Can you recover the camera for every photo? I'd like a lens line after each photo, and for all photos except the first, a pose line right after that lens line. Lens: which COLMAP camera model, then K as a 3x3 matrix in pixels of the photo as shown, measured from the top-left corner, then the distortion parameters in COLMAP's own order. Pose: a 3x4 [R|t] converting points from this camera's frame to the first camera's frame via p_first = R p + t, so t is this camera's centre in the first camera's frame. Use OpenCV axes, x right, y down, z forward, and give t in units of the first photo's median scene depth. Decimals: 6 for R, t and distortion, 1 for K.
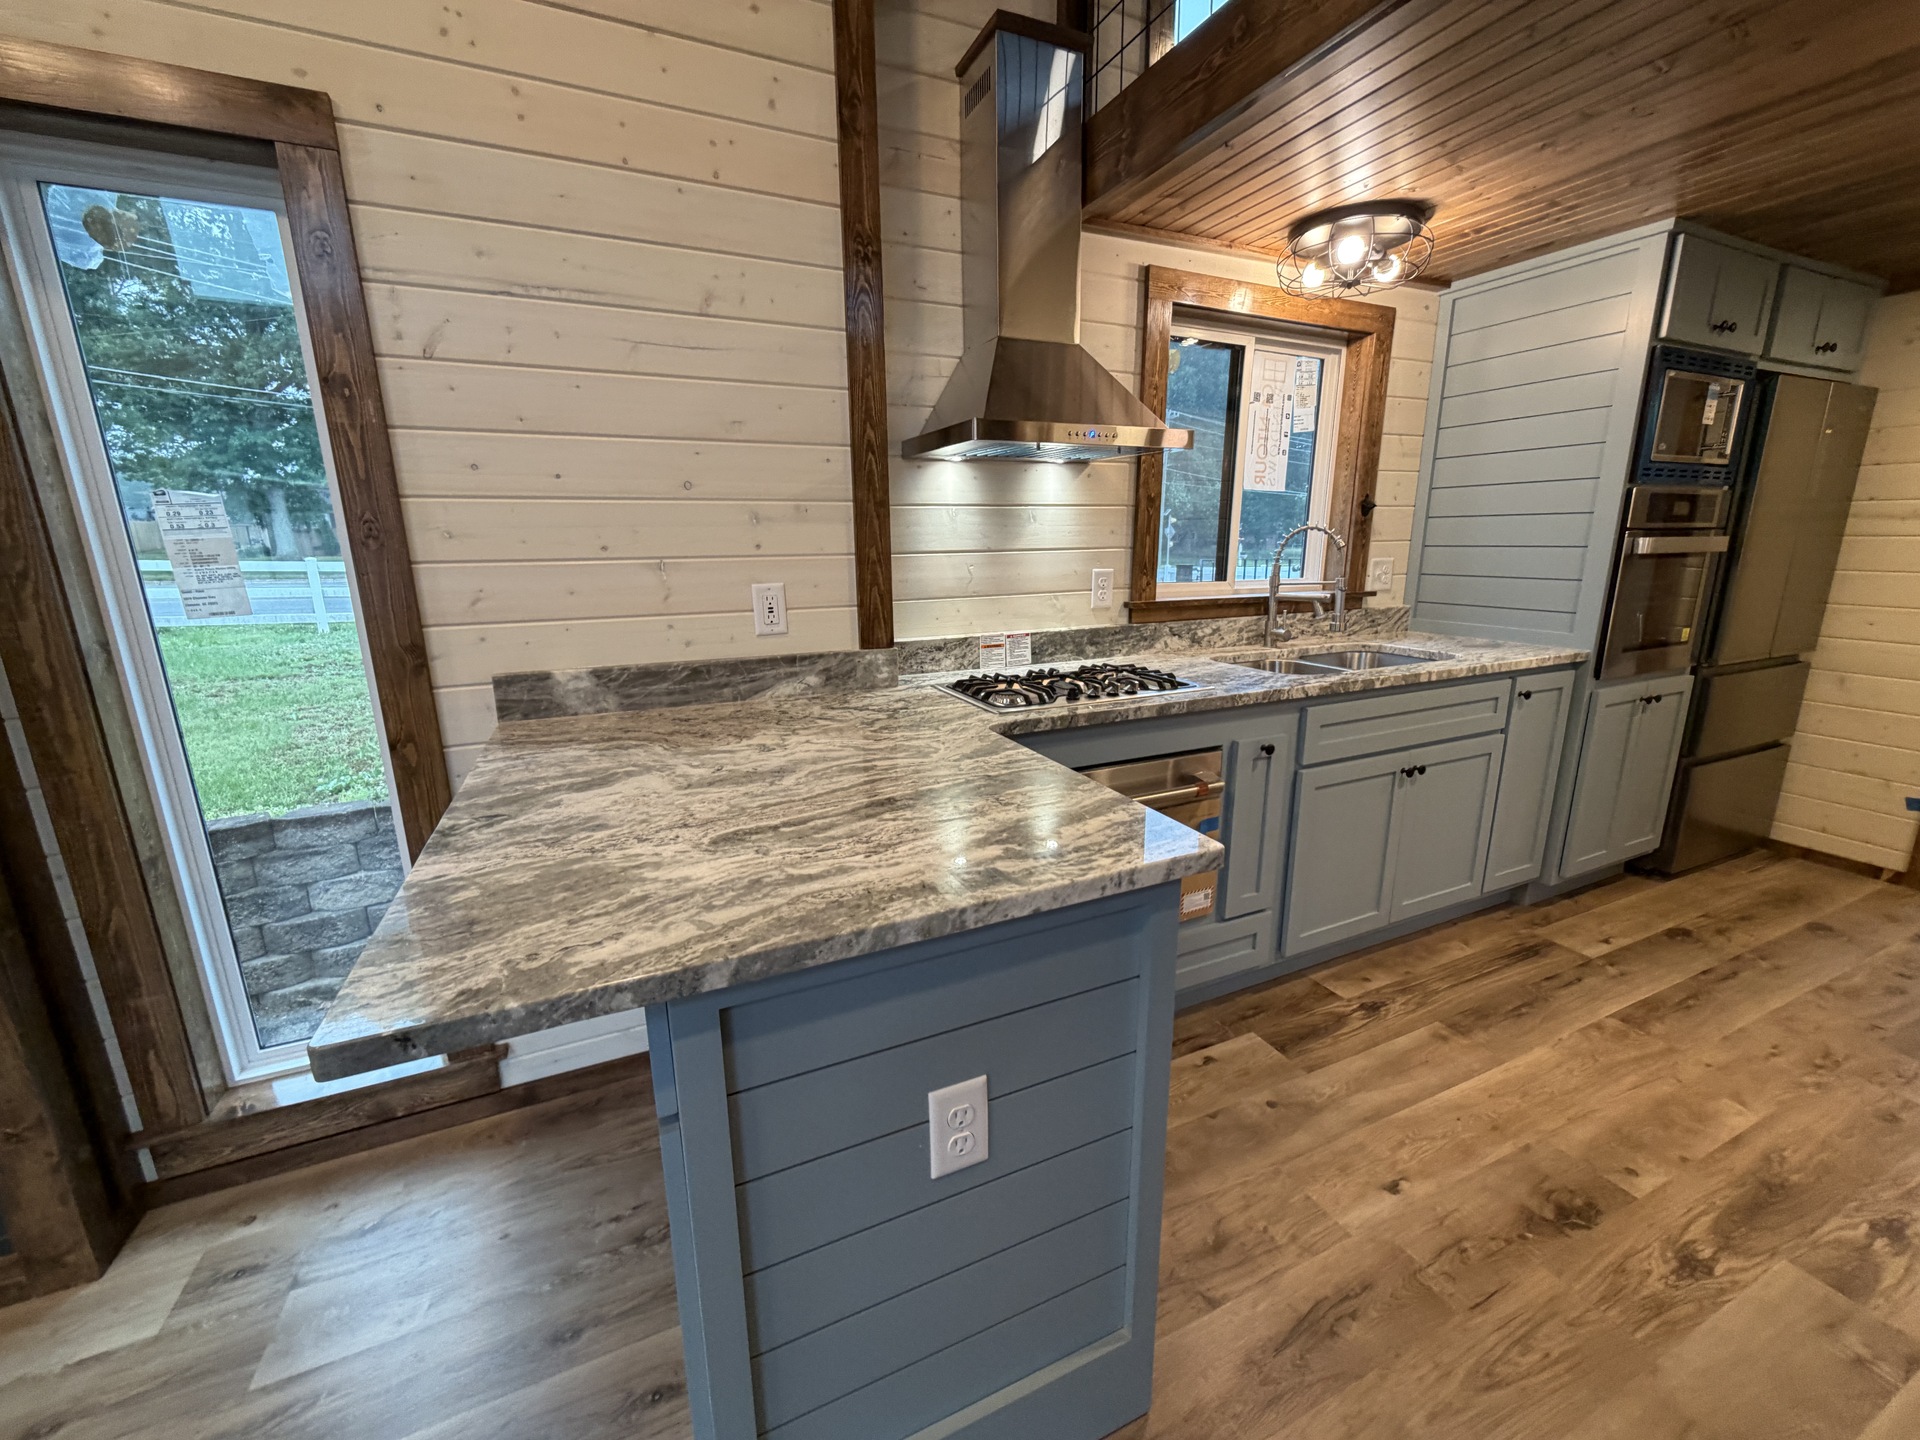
lens RADIAL K [[766.7, 0, 964.3], [0, 766.7, 715.5], [0, 0, 1]] dist [0.000219, 0.000455]
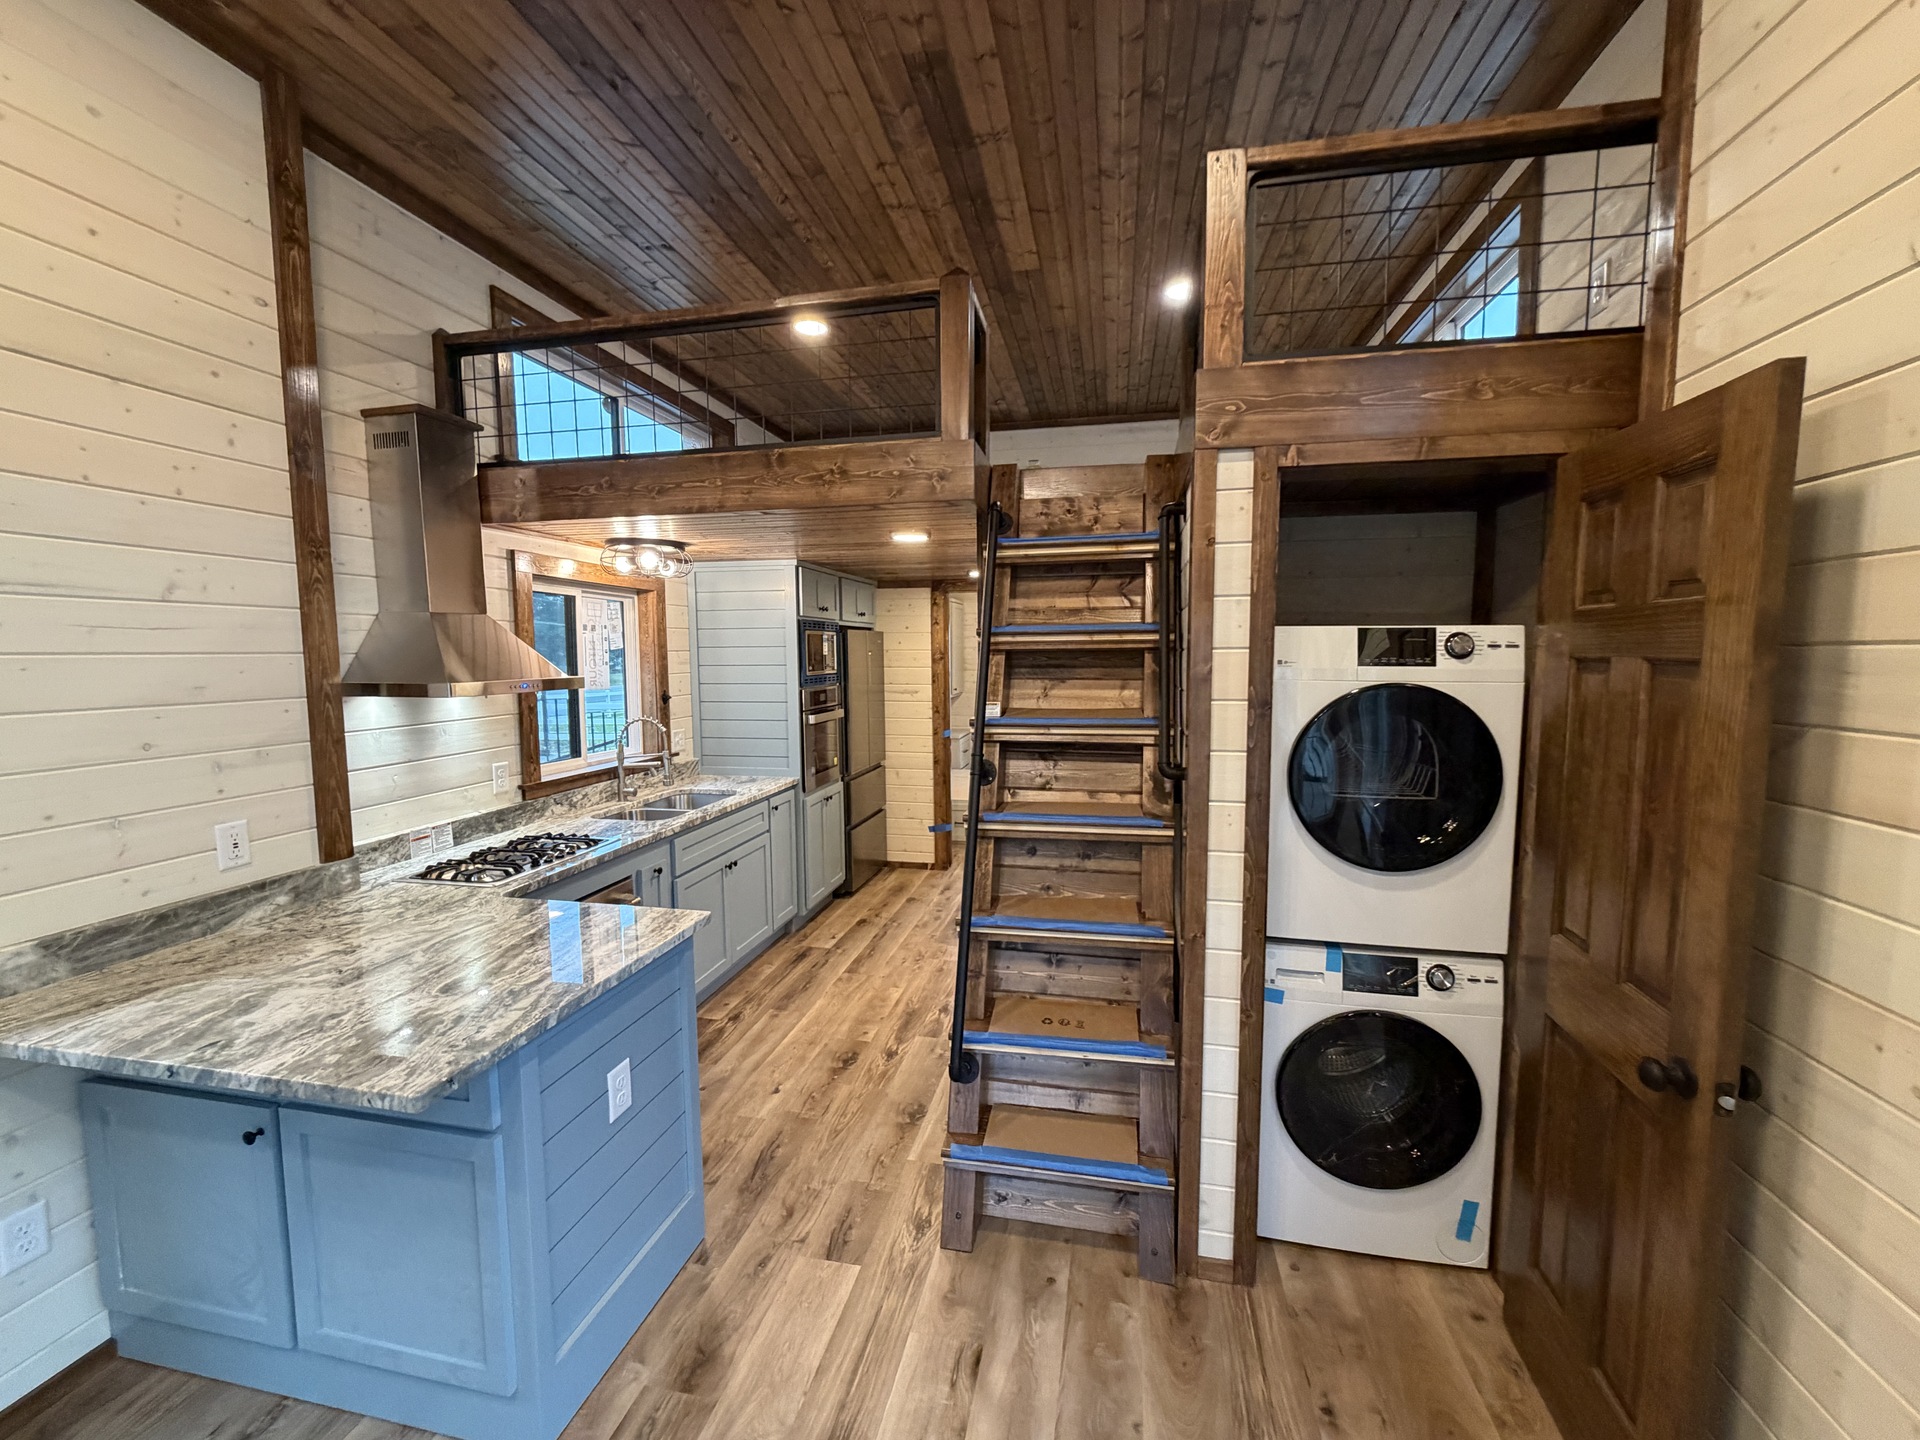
lens RADIAL K [[766.7, 0, 964.3], [0, 766.7, 720.3], [0, 0, 1]] dist [0.000219, 0.000455]
pose [[0.594555, -0.065761, 0.801361, -0.528512], [0.183349, 0.981480, -0.055491, -0.063588], [-0.782871, 0.179921, 0.595602, -0.545732]]
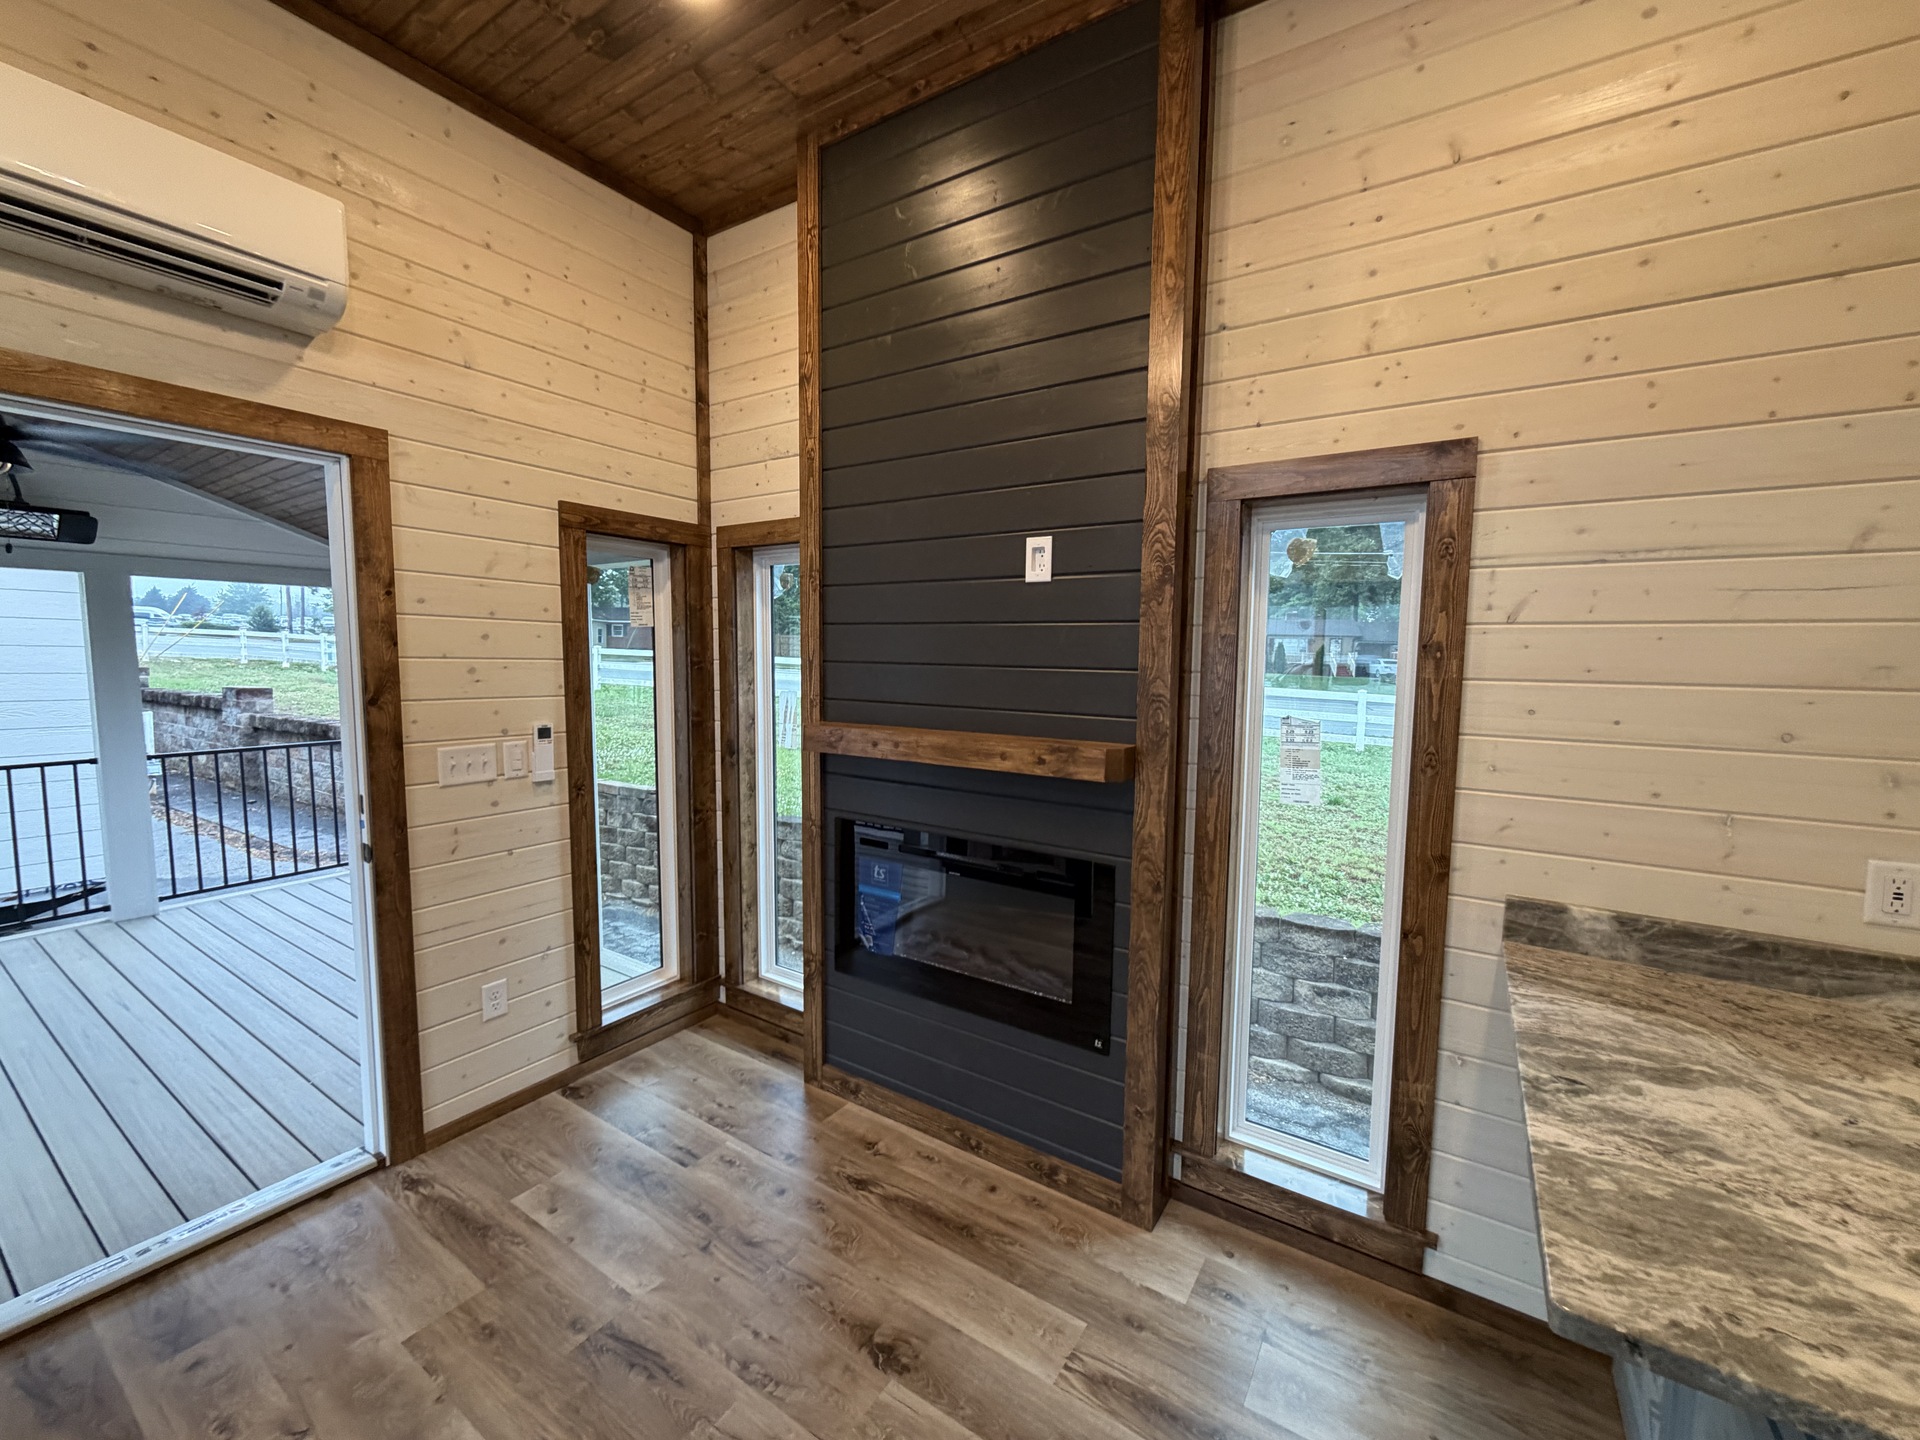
lens RADIAL K [[766.7, 0, 964.3], [0, 766.7, 716.5], [0, 0, 1]] dist [0.000219, 0.000455]
pose [[0.534917, 0.085452, -0.840572, -0.126638], [-0.210277, 0.977033, -0.034490, -0.094274], [0.818320, 0.195202, 0.540600, -0.238808]]
